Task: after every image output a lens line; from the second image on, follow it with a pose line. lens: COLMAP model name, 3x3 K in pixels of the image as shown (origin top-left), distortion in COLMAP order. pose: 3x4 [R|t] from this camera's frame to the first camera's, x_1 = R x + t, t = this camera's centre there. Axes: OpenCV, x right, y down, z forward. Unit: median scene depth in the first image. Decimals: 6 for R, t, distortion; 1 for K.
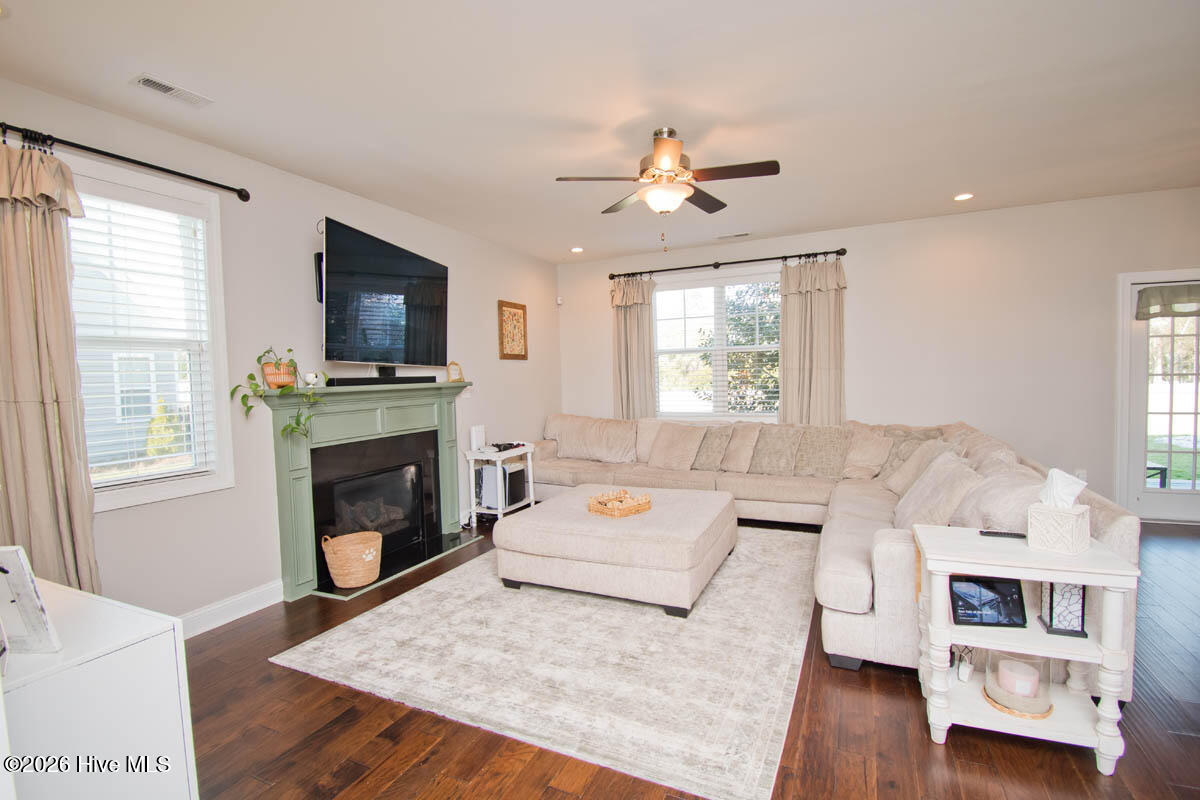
lens RADIAL K [[541.6, 0, 602.0], [0, 541.6, 395.5], [0, 0, 1]] dist [0.020365, -0.025915]
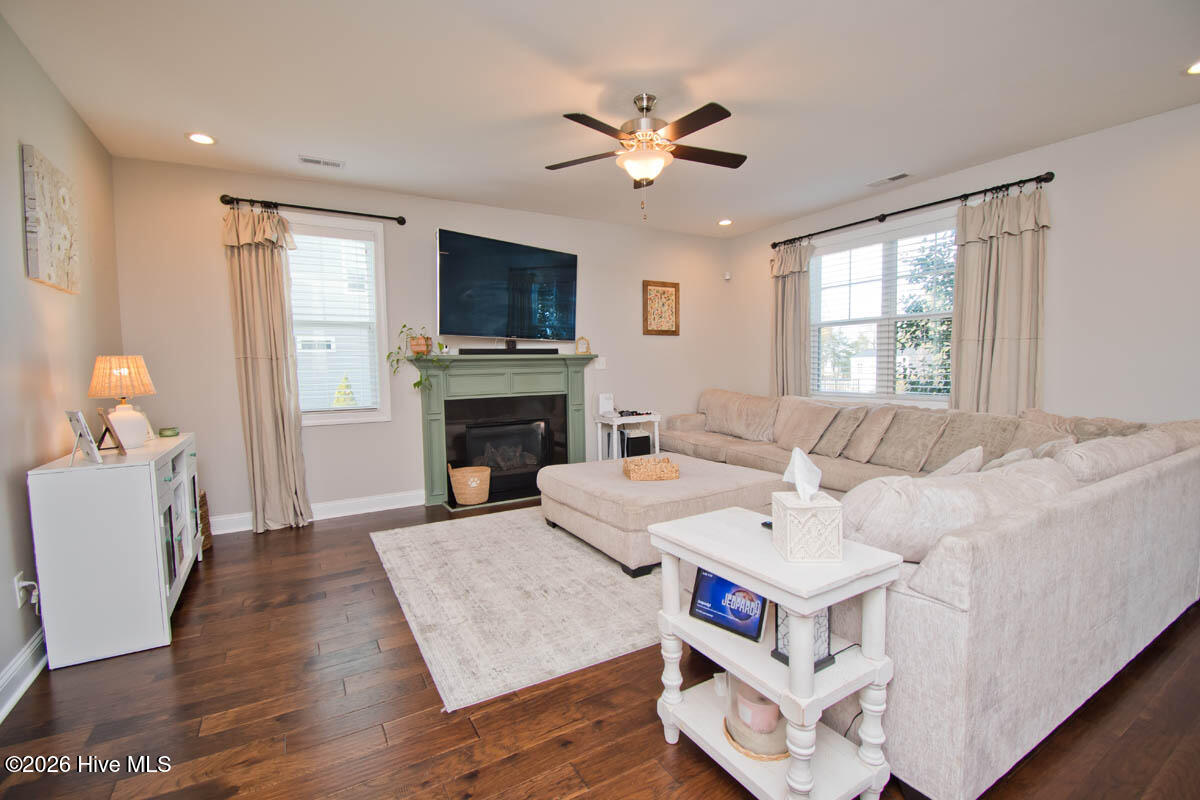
lens RADIAL K [[525.4, 0, 601.6], [0, 525.4, 397.5], [0, 0, 1]] dist [0.016275, -0.024701]
pose [[0.824131, 0.048128, -0.564351, 0.408924], [-0.026797, 0.998581, 0.046028, 0.014603], [0.565765, -0.022810, 0.824251, 0.094448]]
